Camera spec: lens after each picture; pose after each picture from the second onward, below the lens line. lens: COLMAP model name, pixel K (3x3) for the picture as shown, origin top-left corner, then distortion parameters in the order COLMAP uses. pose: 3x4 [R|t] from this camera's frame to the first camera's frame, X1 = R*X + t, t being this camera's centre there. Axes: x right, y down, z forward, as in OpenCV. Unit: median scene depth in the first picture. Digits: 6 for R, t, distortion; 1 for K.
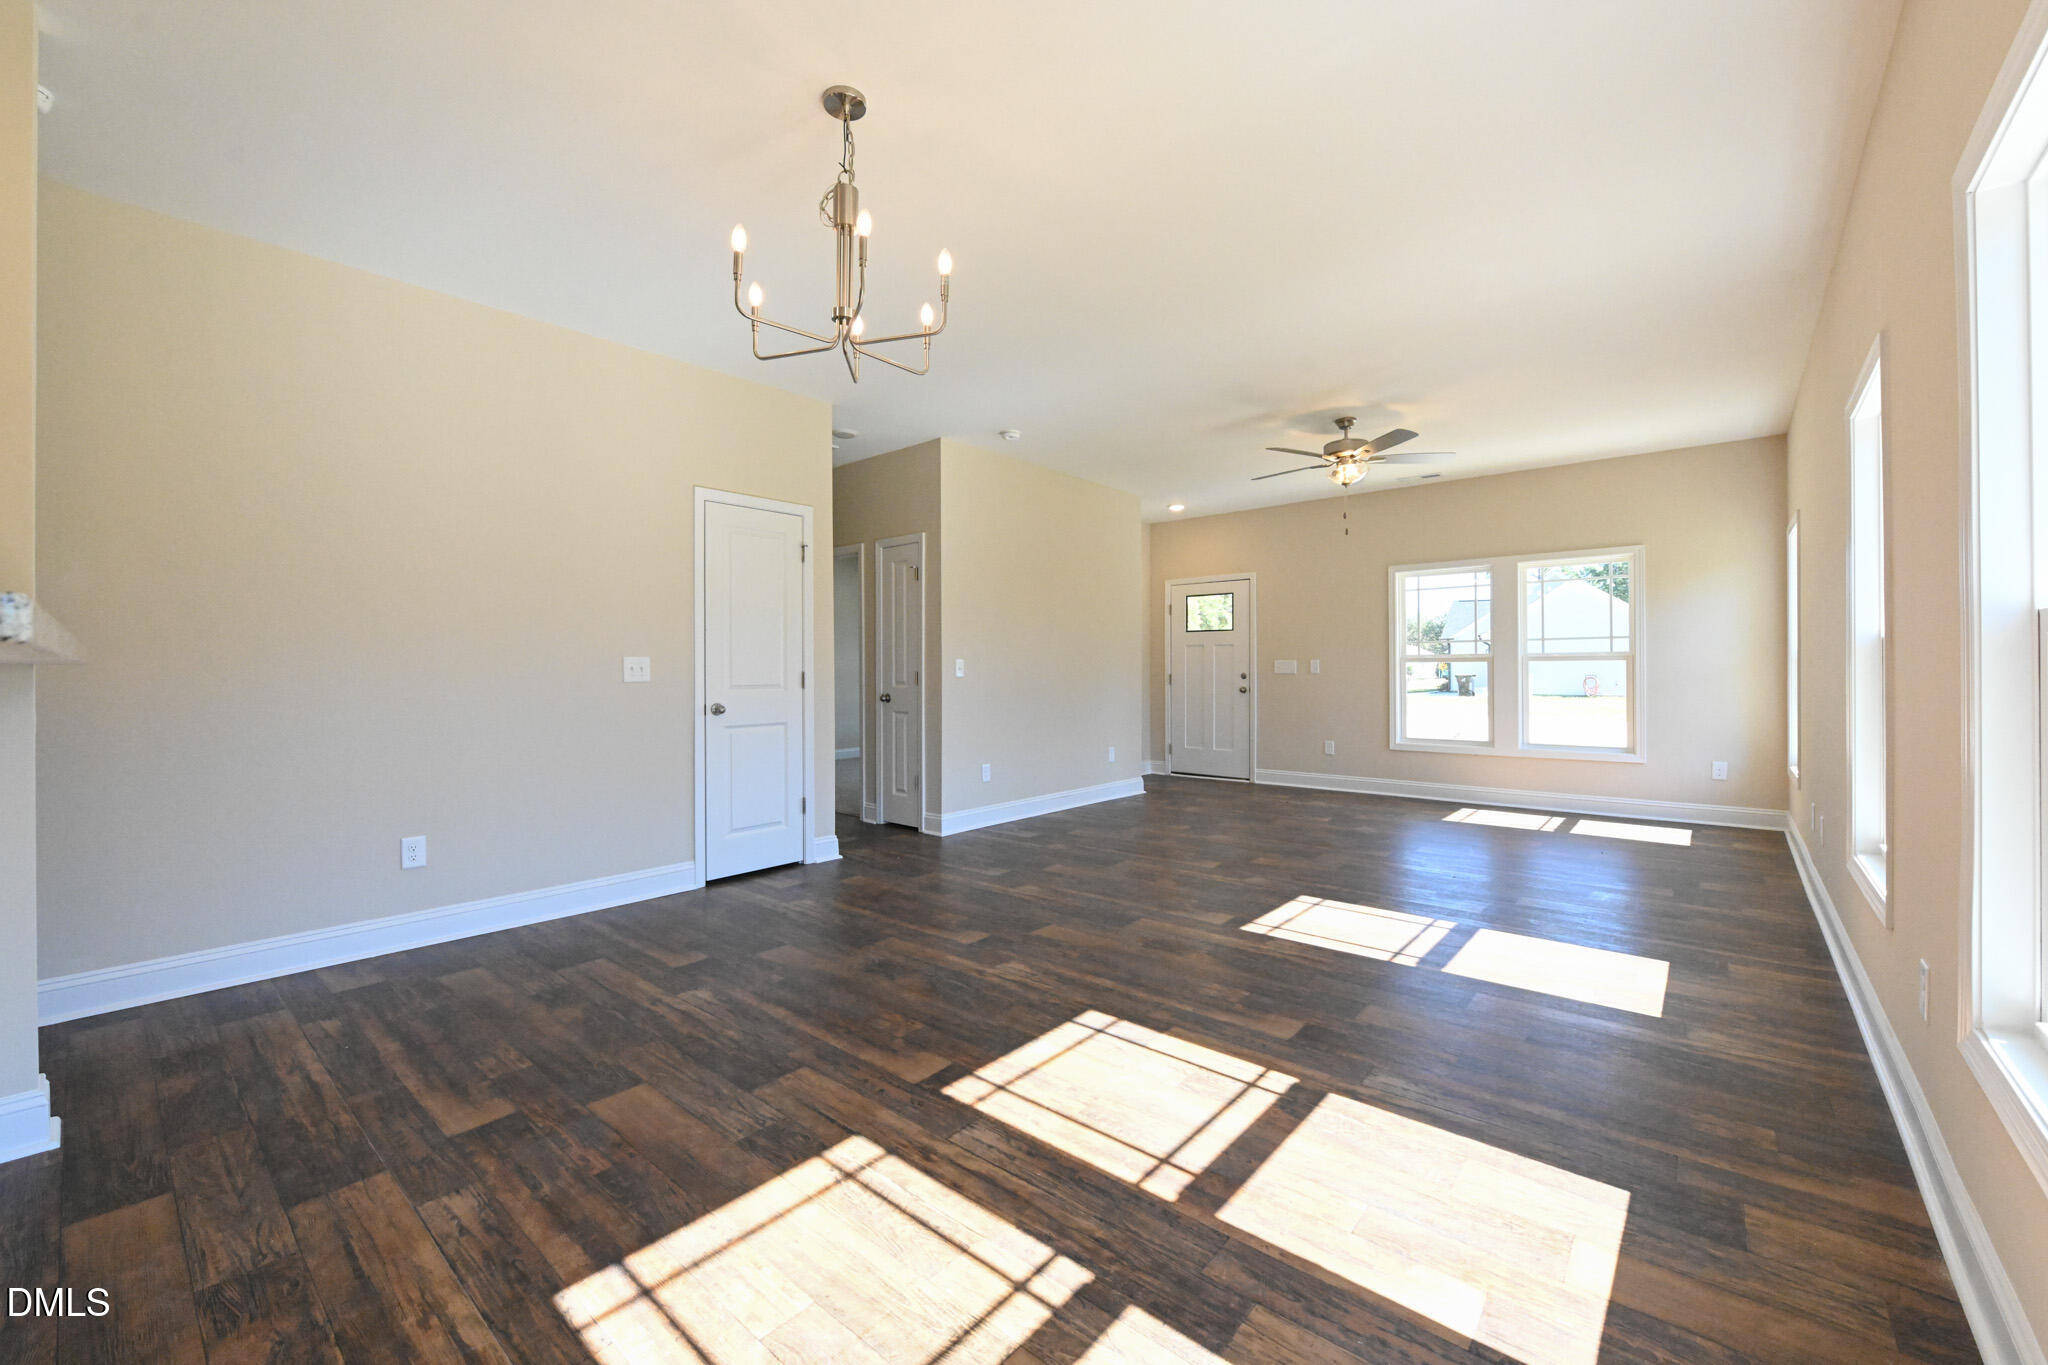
lens RADIAL K [[809.2, 0, 1019.2], [0, 809.2, 670.8], [0, 0, 1]] dist [-0.008827, 0.000281]
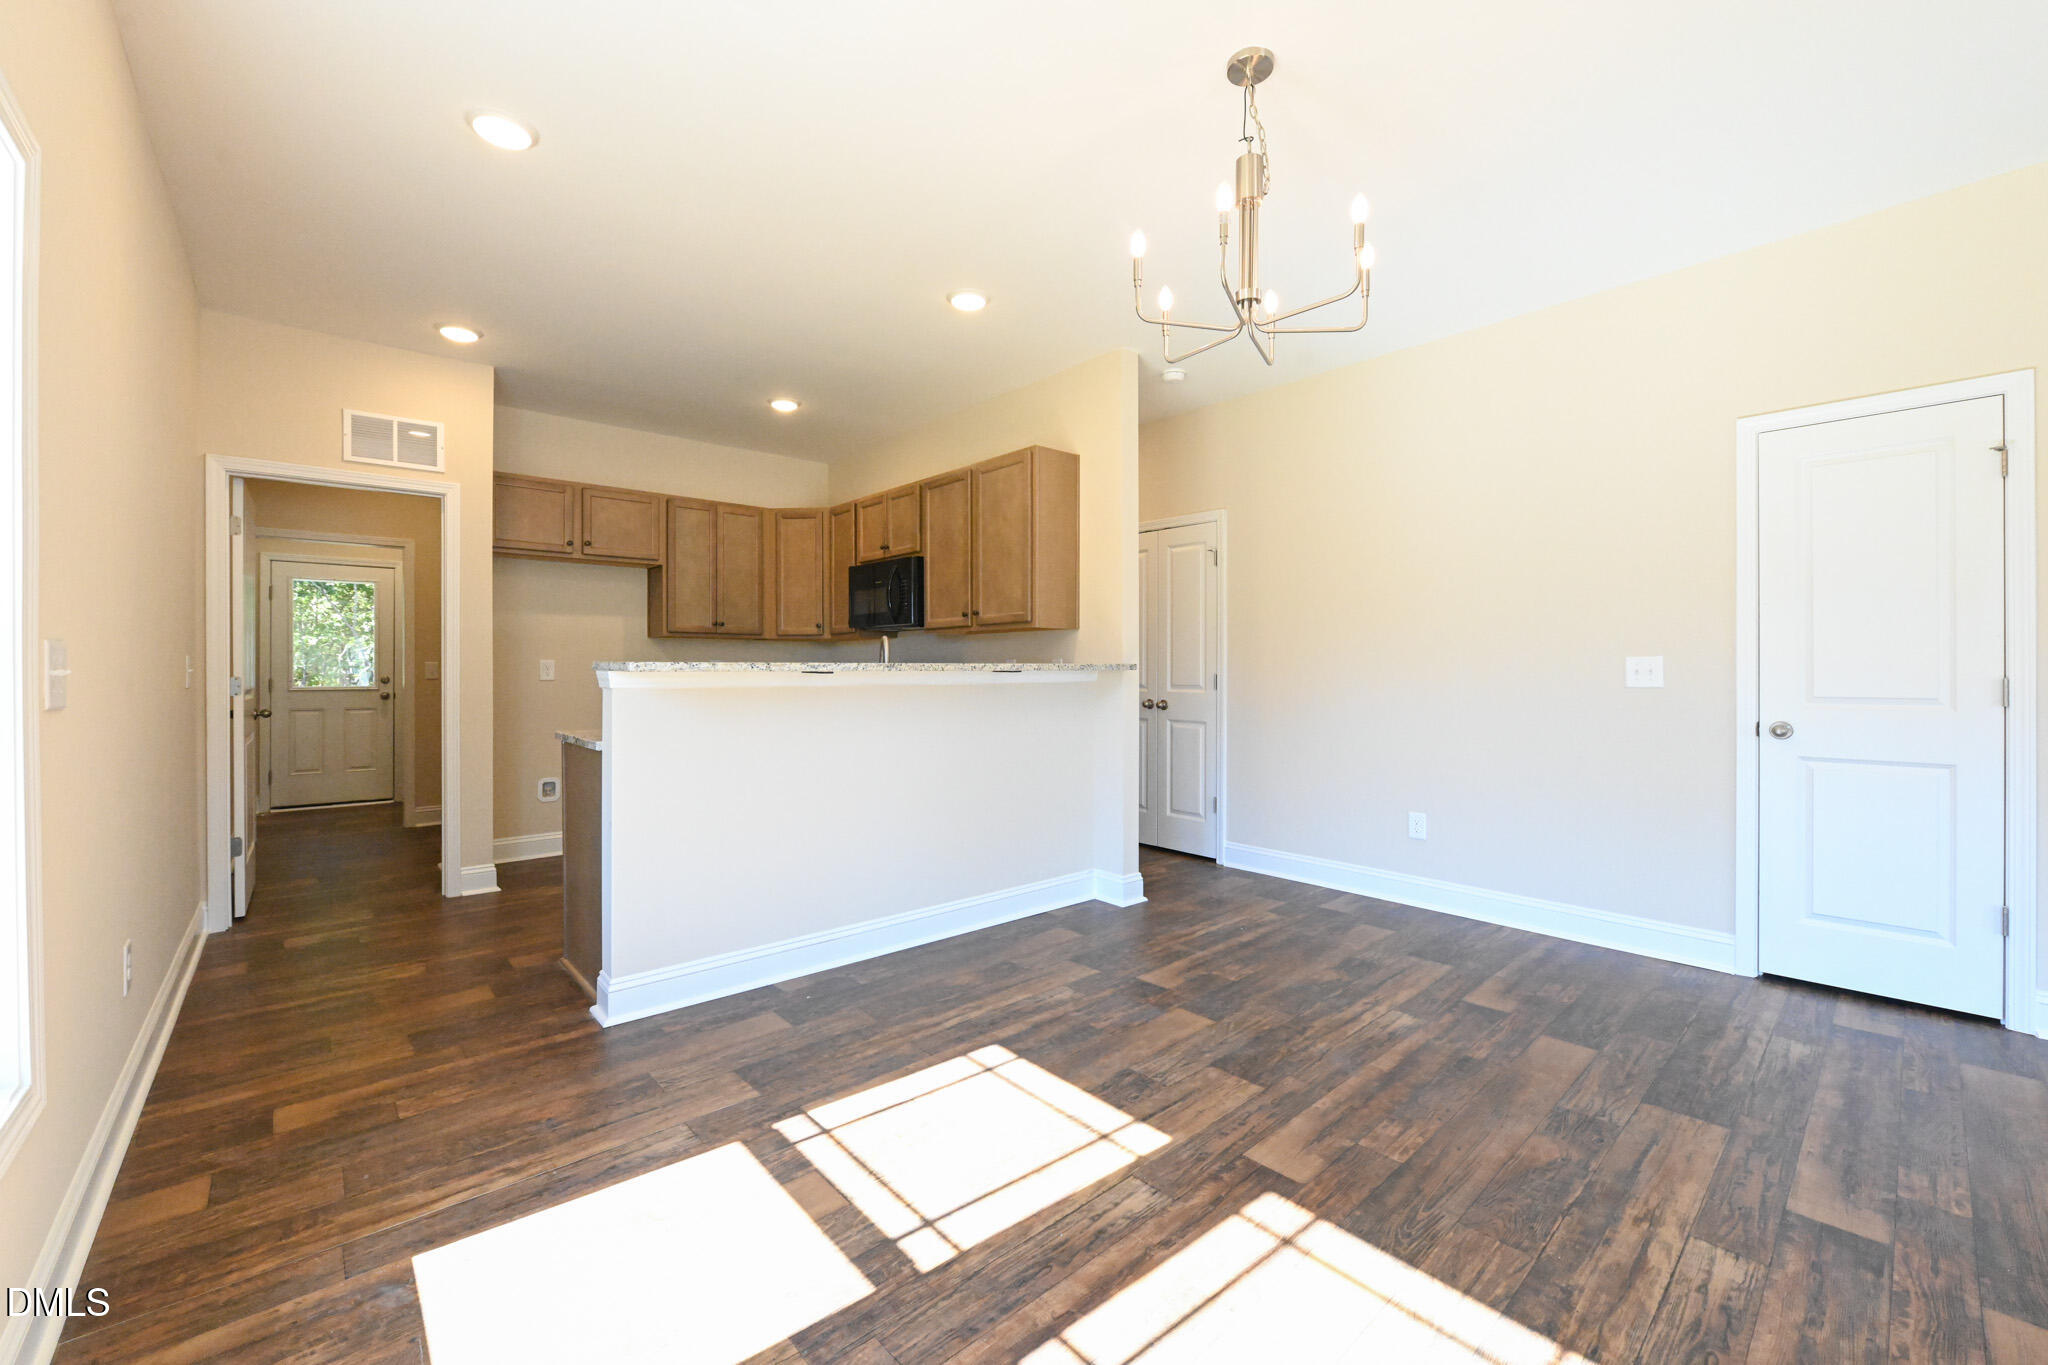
lens RADIAL K [[809.2, 0, 1019.2], [0, 809.2, 670.8], [0, 0, 1]] dist [-0.008827, 0.000281]
pose [[-0.124726, 0.004855, -0.992179, 0.556777], [-0.002221, 0.999984, 0.005173, -0.007926], [0.992189, 0.002848, -0.124714, 0.640080]]
